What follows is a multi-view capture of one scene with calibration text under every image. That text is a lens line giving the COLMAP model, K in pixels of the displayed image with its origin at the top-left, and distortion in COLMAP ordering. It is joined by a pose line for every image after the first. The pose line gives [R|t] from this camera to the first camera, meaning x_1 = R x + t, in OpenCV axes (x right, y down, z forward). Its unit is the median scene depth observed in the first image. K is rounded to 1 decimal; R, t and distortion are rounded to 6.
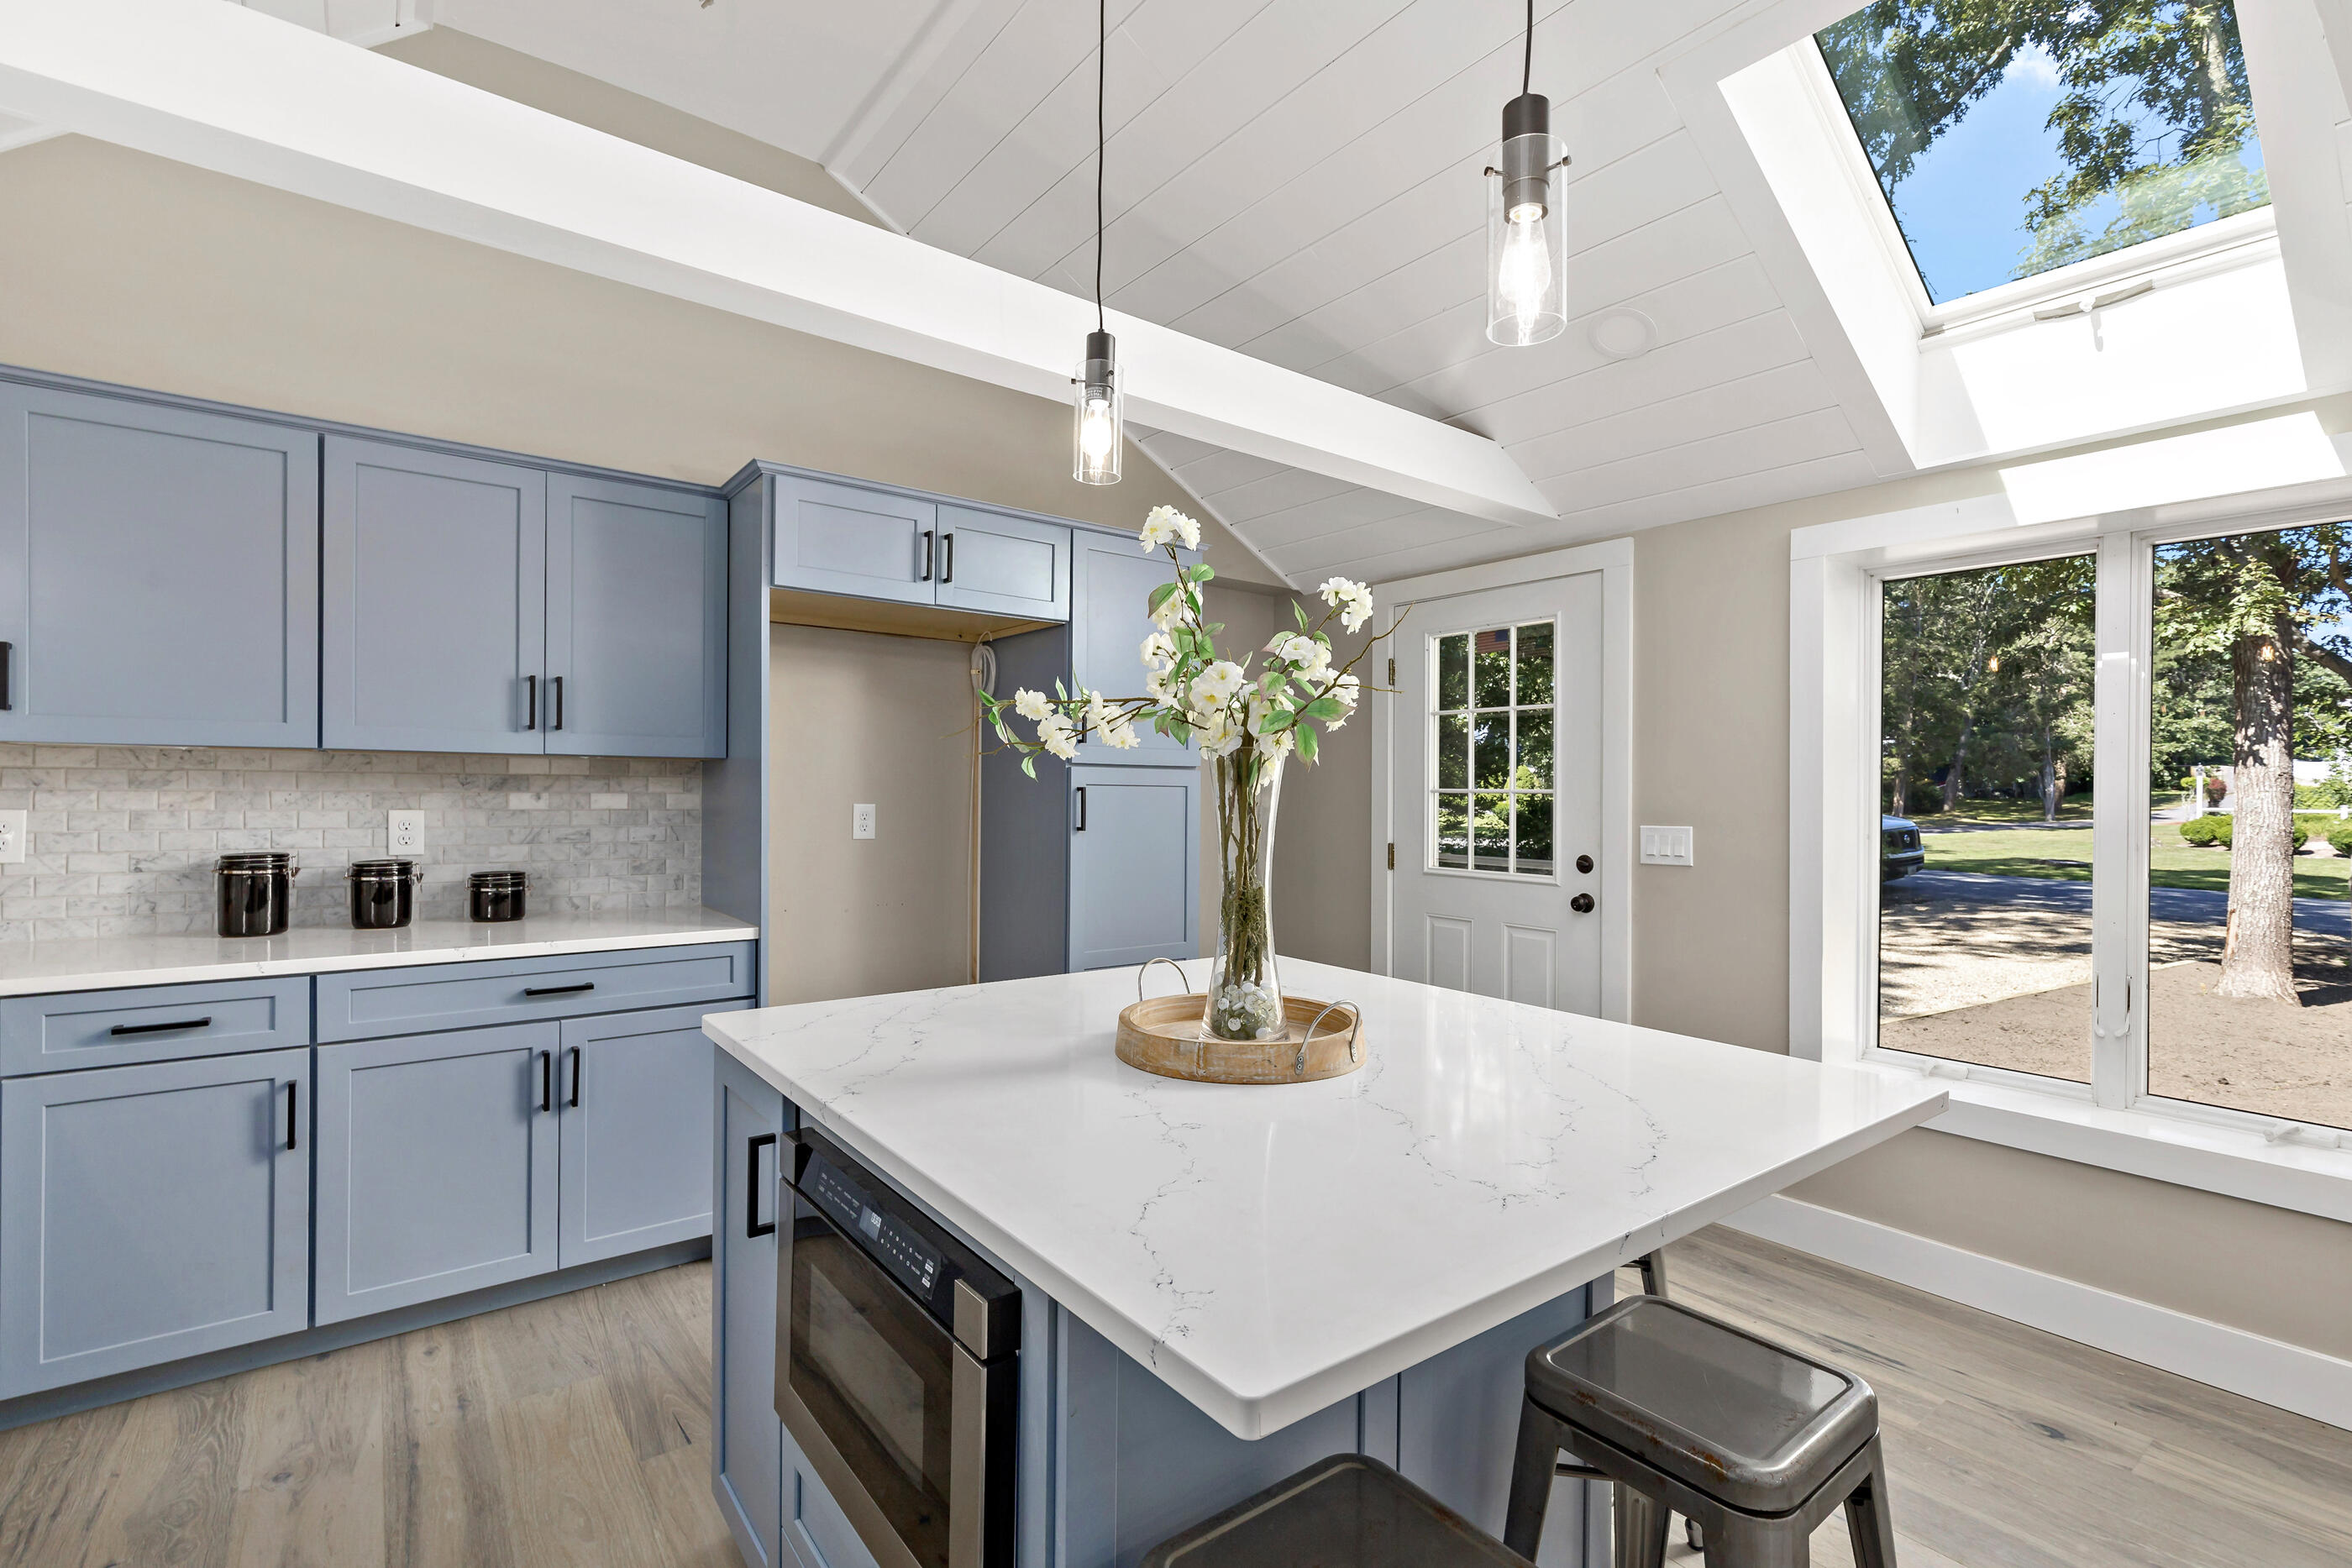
lens RADIAL K [[1063.6, 0, 1184.1], [0, 1063.6, 798.9], [0, 0, 1]] dist [0.012165, -0.002347]
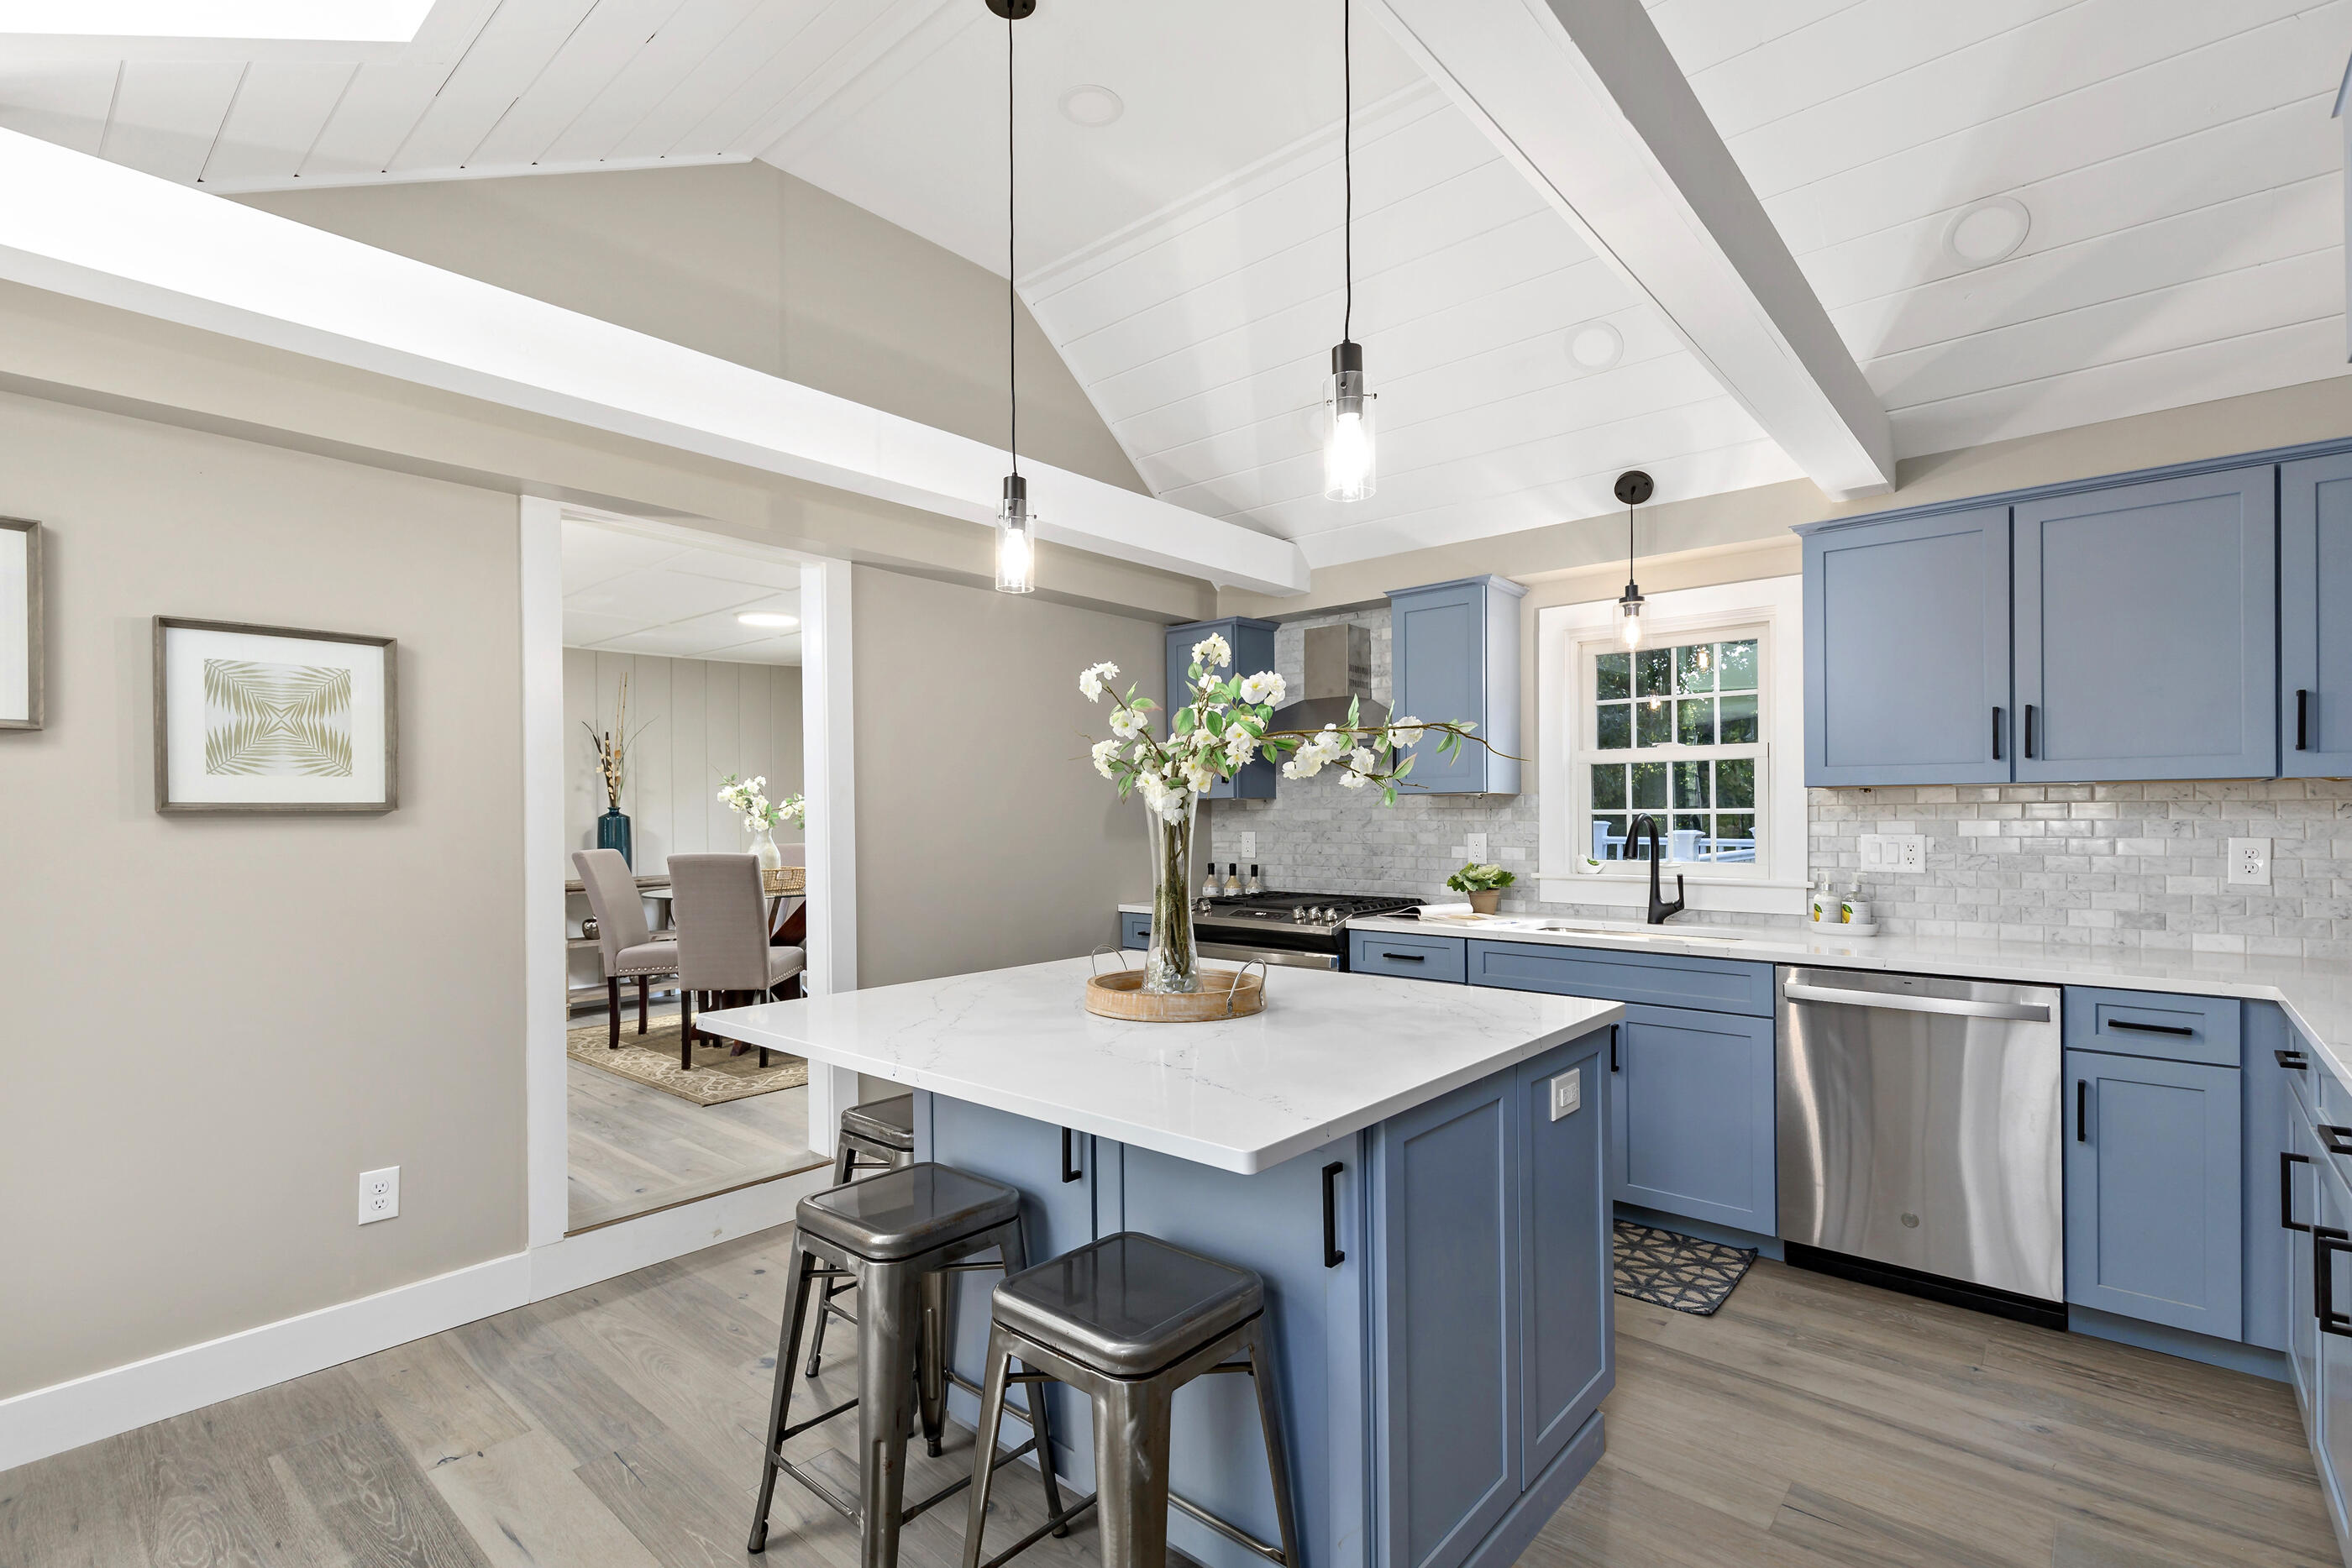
lens RADIAL K [[1063.6, 0, 1168.2], [0, 1063.6, 826.3], [0, 0, 1]] dist [0.012165, -0.002347]
pose [[-0.978668, 0.000803, -0.205449, 0.253489], [-0.003242, 0.999808, 0.019349, -0.020052], [0.205425, 0.019602, -0.978477, 1.660477]]
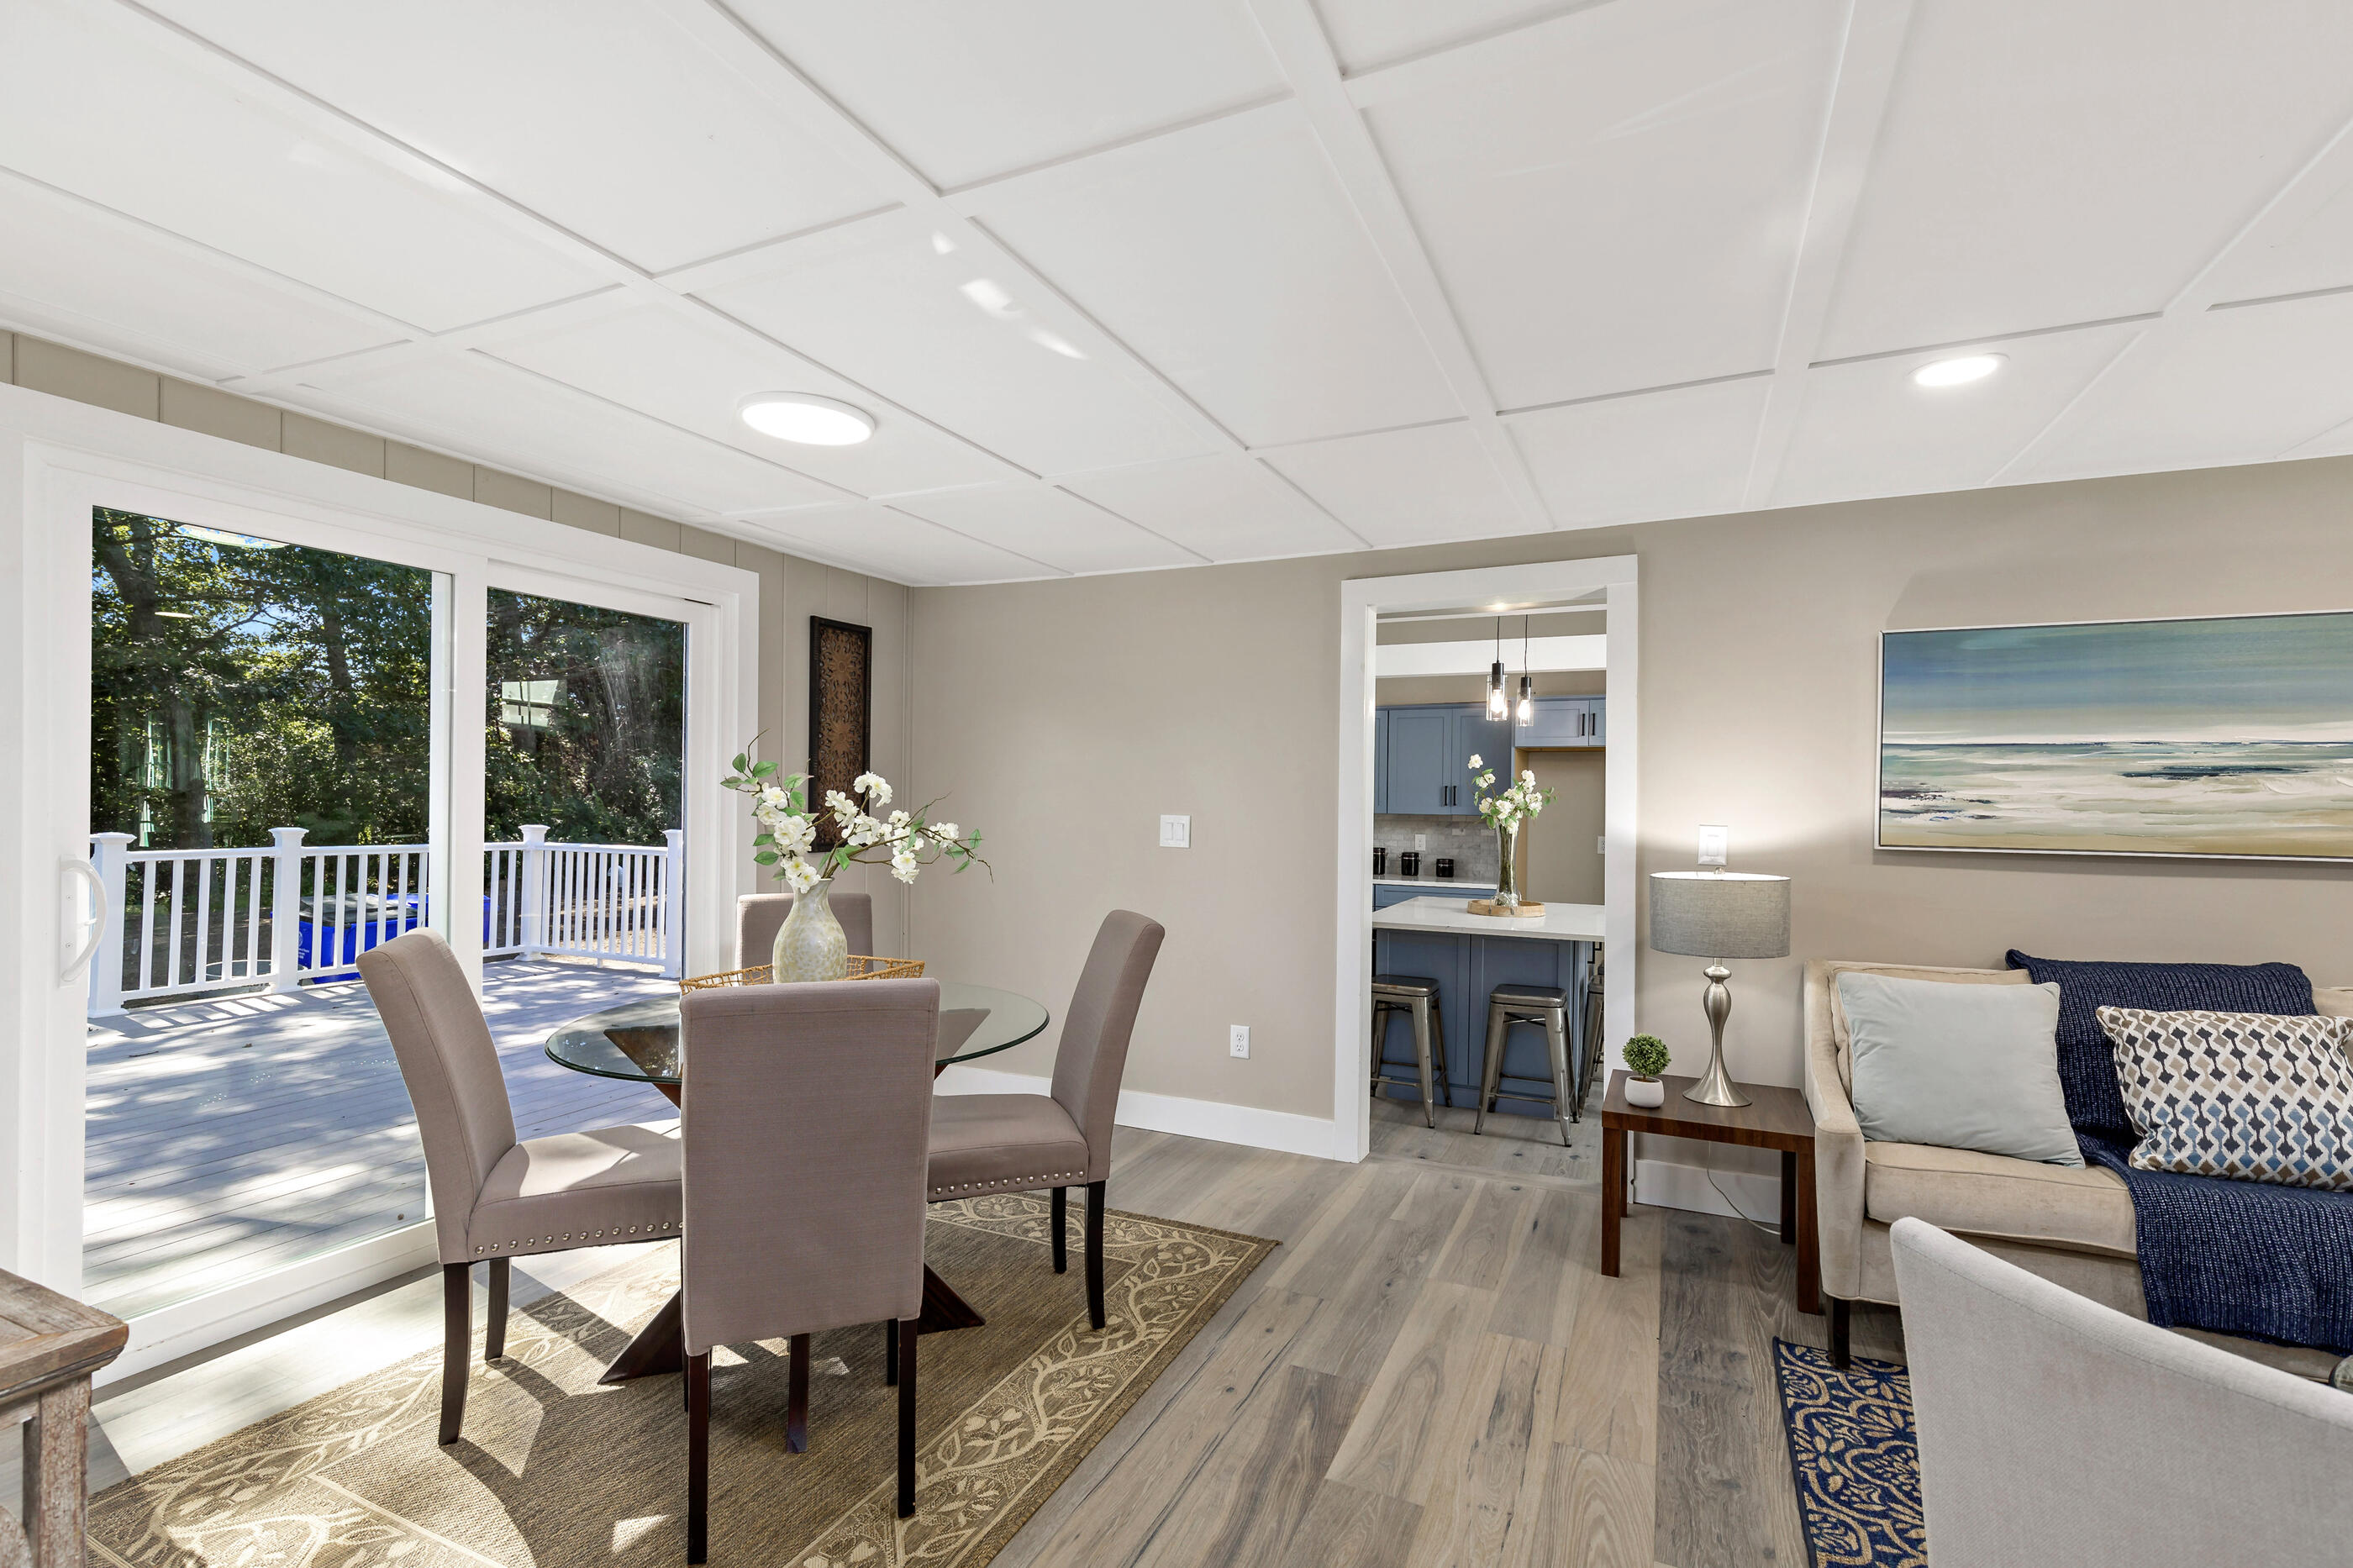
lens RADIAL K [[1064.1, 0, 1189.2], [0, 1064.1, 783.8], [0, 0, 1]] dist [0.012165, -0.002347]
pose [[0.458050, -0.014367, -0.888810, 1.815640], [-0.011453, 0.999691, -0.022062, -0.066169], [0.888853, 0.020285, 0.457744, -0.988884]]
